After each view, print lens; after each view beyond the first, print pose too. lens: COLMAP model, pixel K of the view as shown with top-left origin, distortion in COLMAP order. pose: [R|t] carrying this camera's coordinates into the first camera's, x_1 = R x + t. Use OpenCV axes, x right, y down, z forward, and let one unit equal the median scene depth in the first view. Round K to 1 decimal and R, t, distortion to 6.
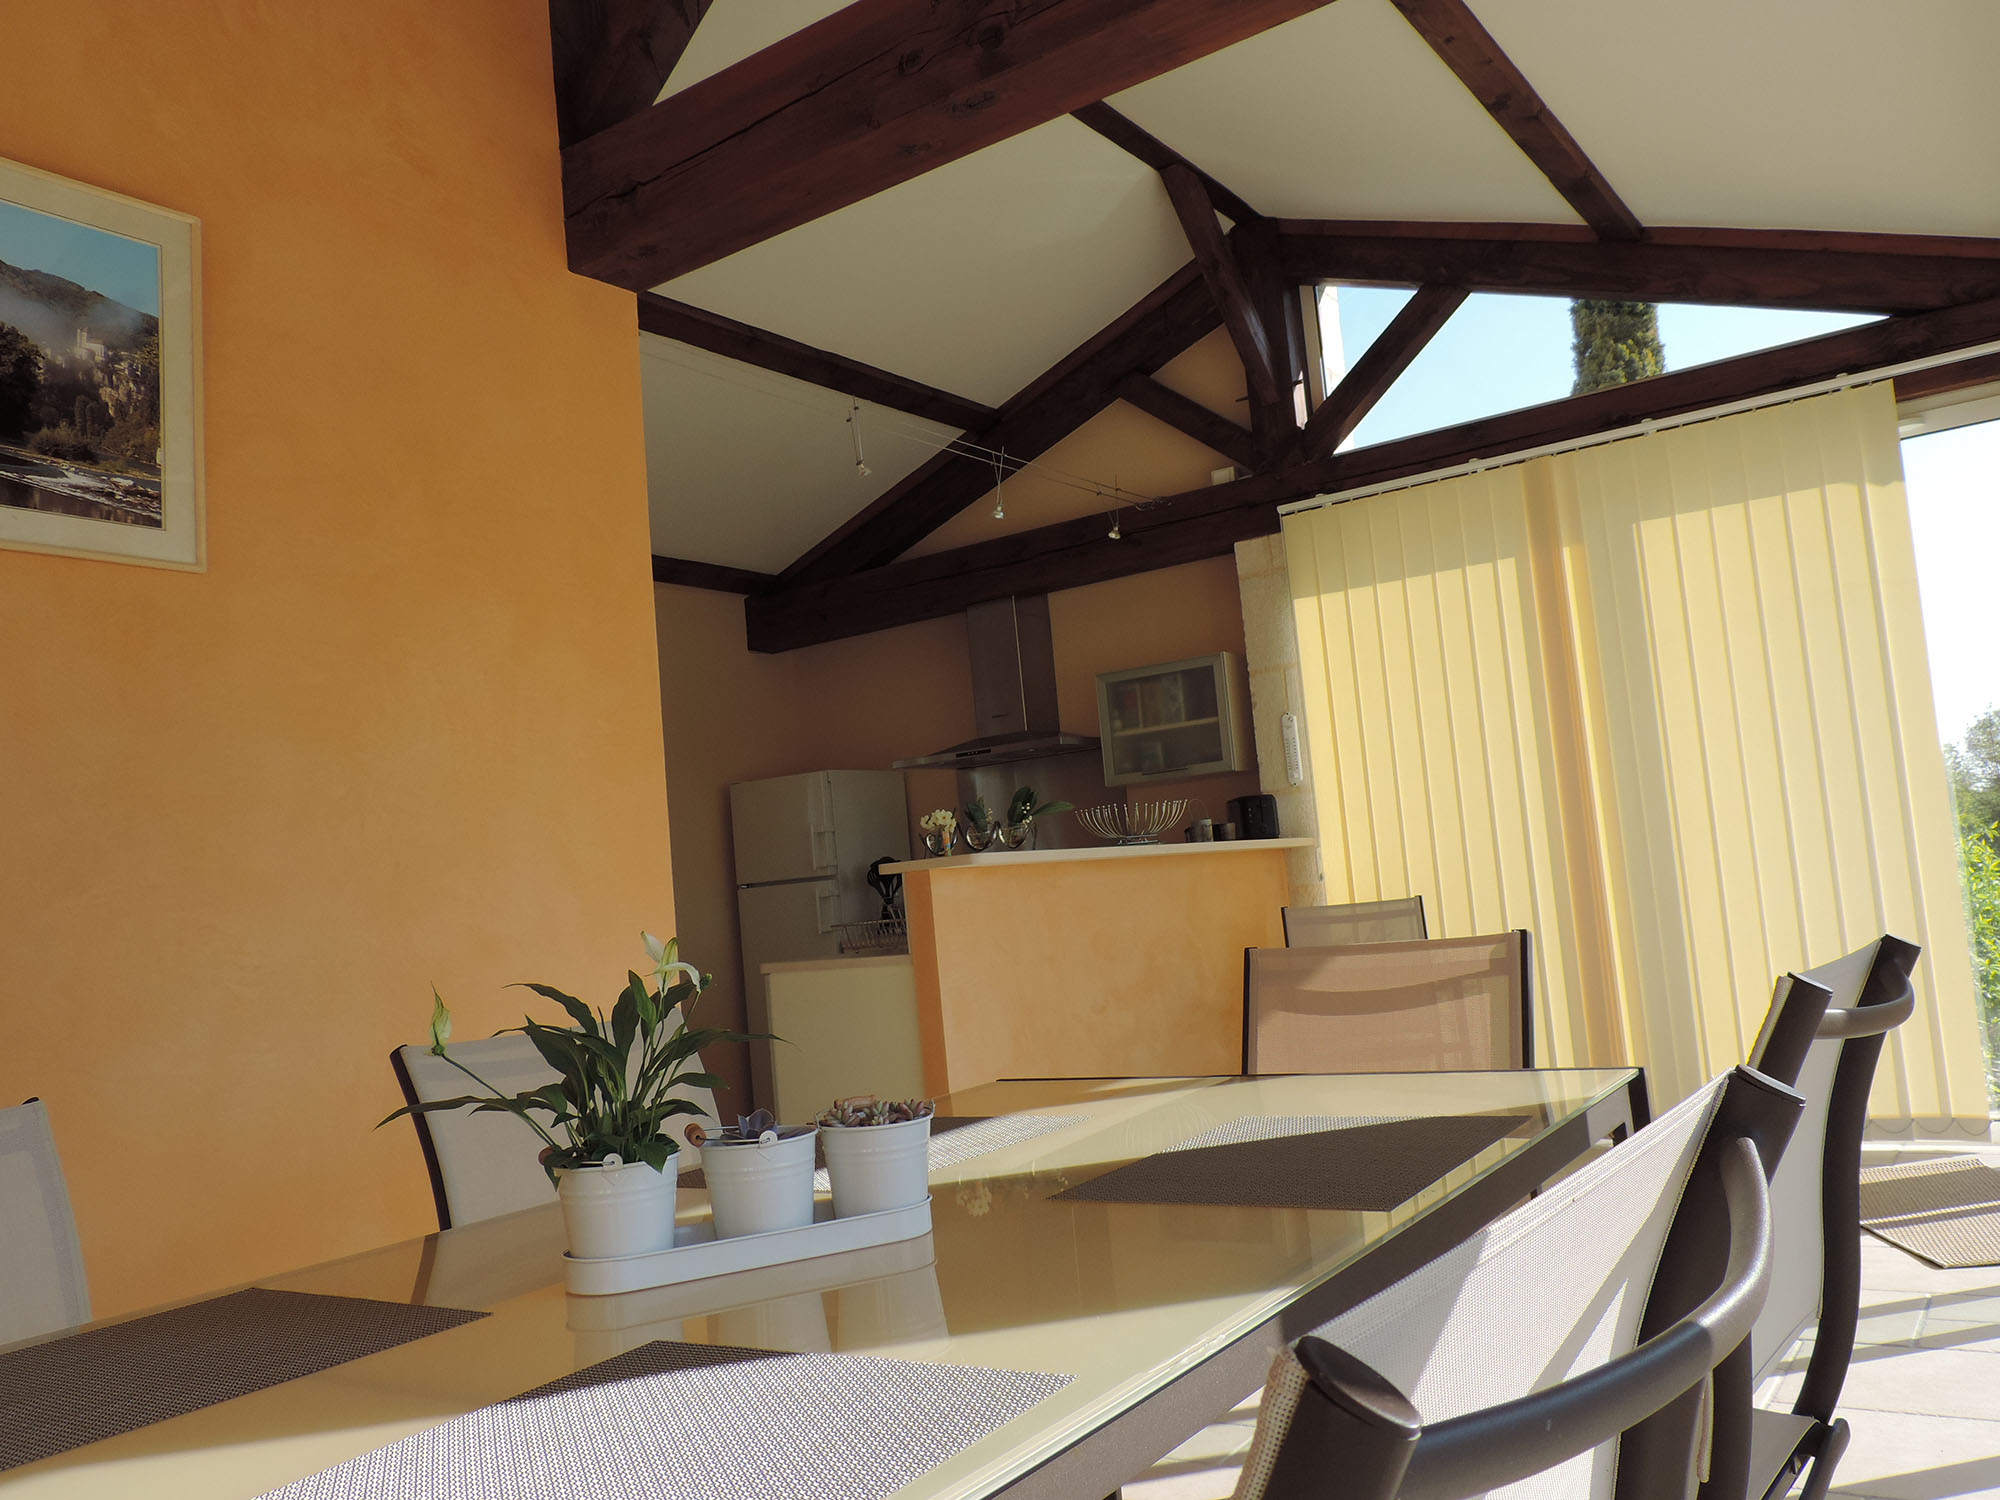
lens RADIAL K [[1625.4, 0, 1000.9], [0, 1625.4, 749.7], [0, 0, 1]] dist [-0.016450, -0.000529]
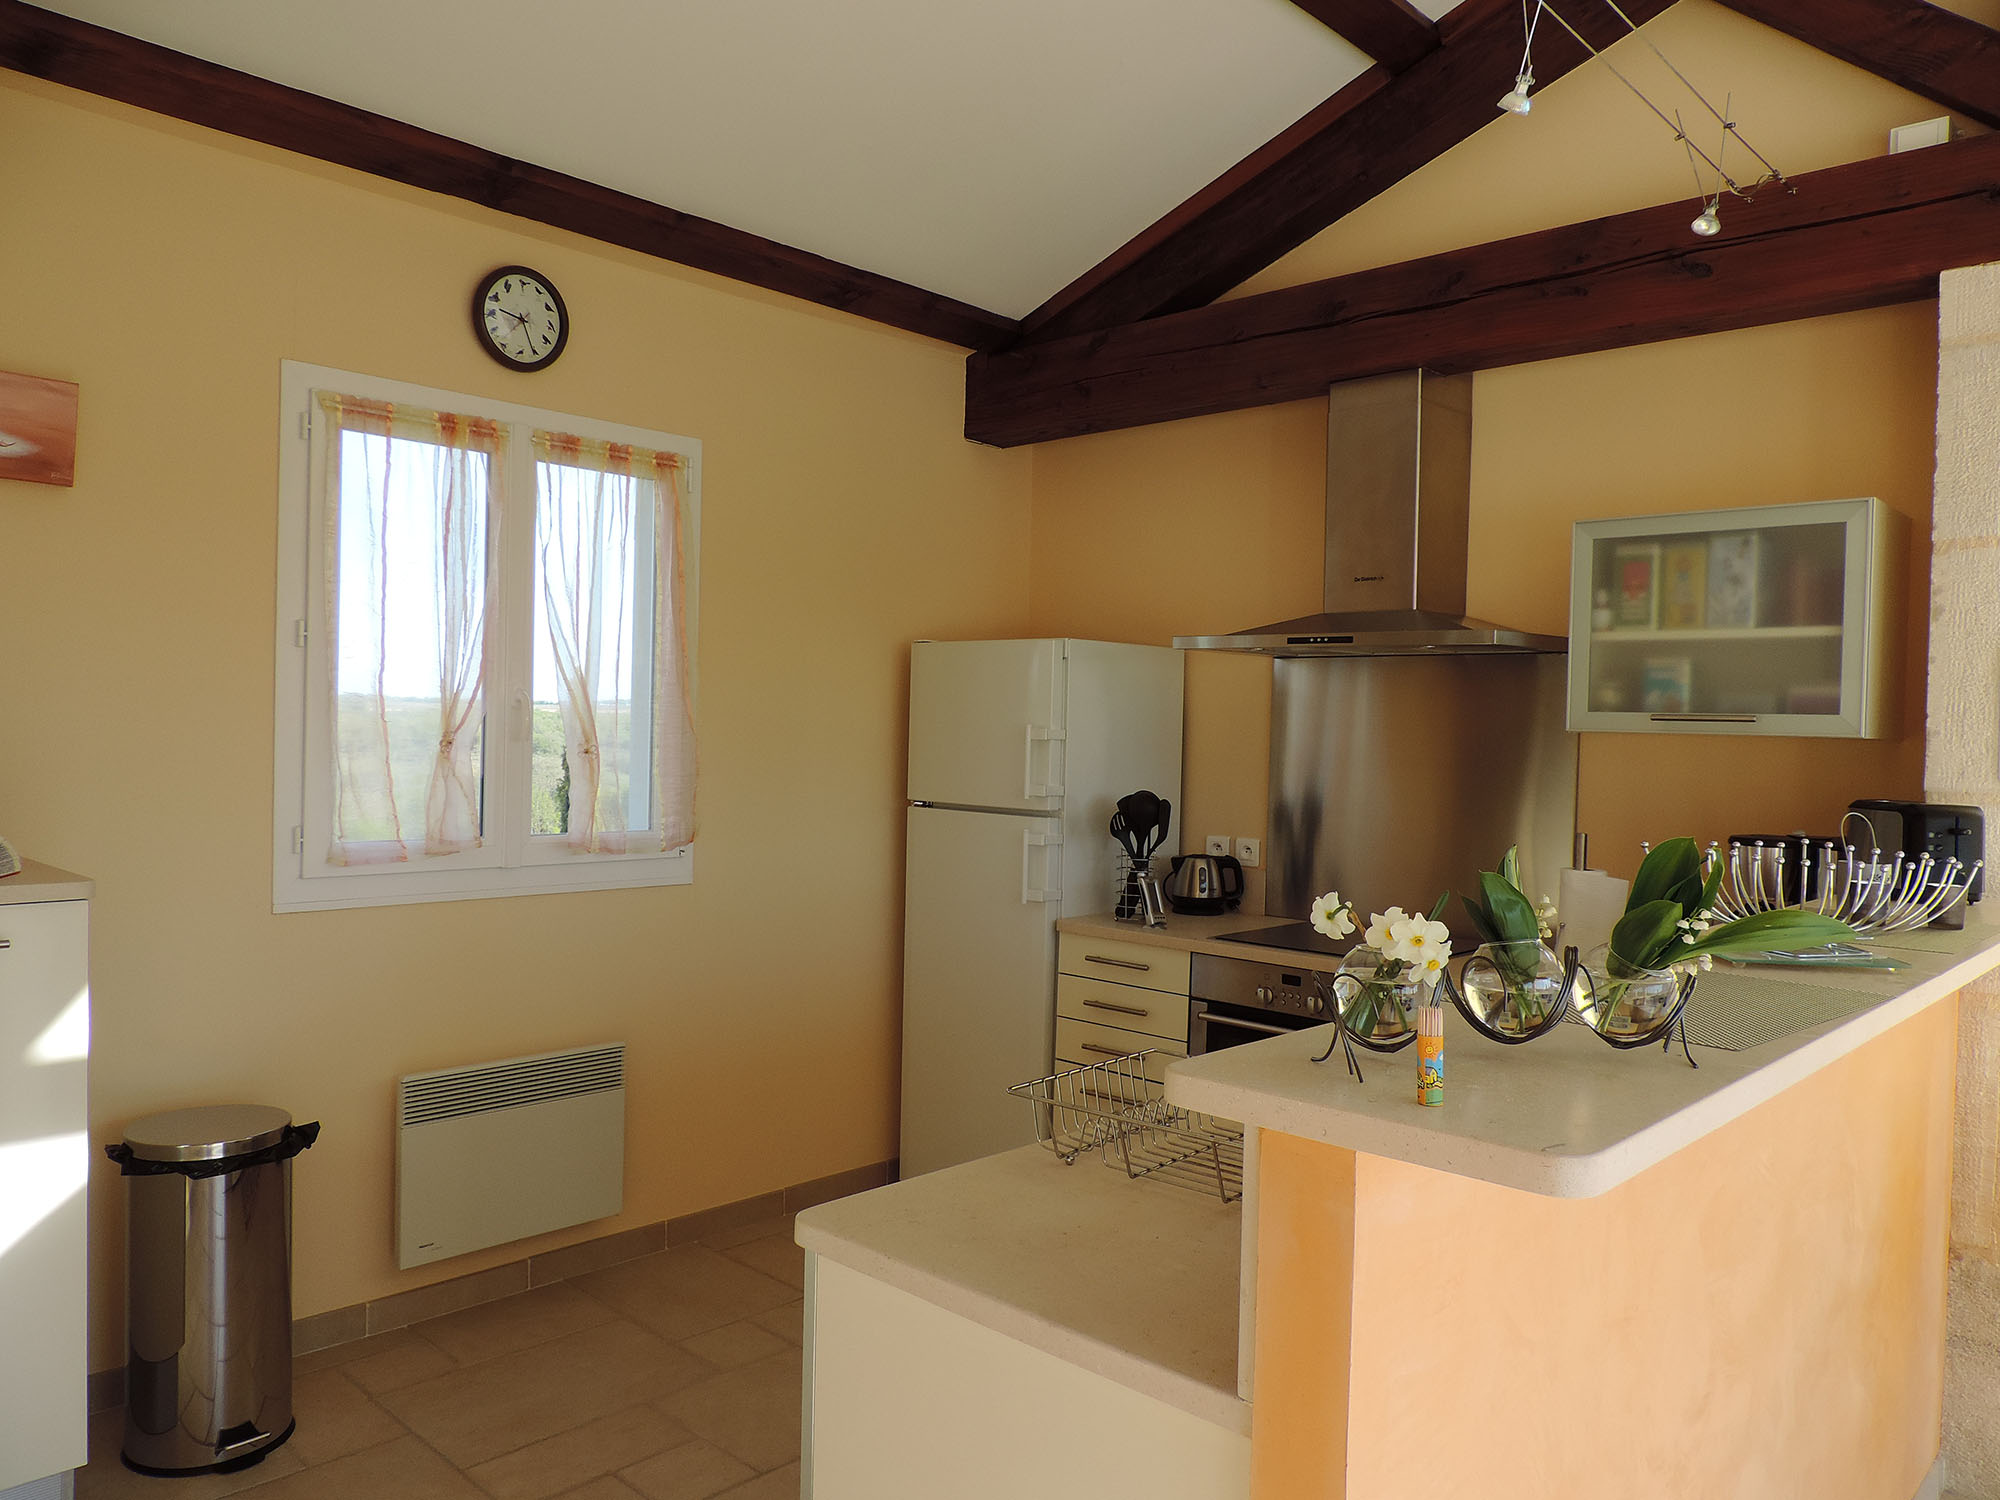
lens RADIAL K [[1417.8, 0, 999.6], [0, 1417.8, 753.6], [0, 0, 1]] dist [-0.007901, 0.000872]
pose [[0.981565, 0.118342, -0.150086, -0.046588], [-0.100236, 0.987336, 0.122961, -0.008370], [0.162737, -0.105650, 0.980997, 0.479002]]
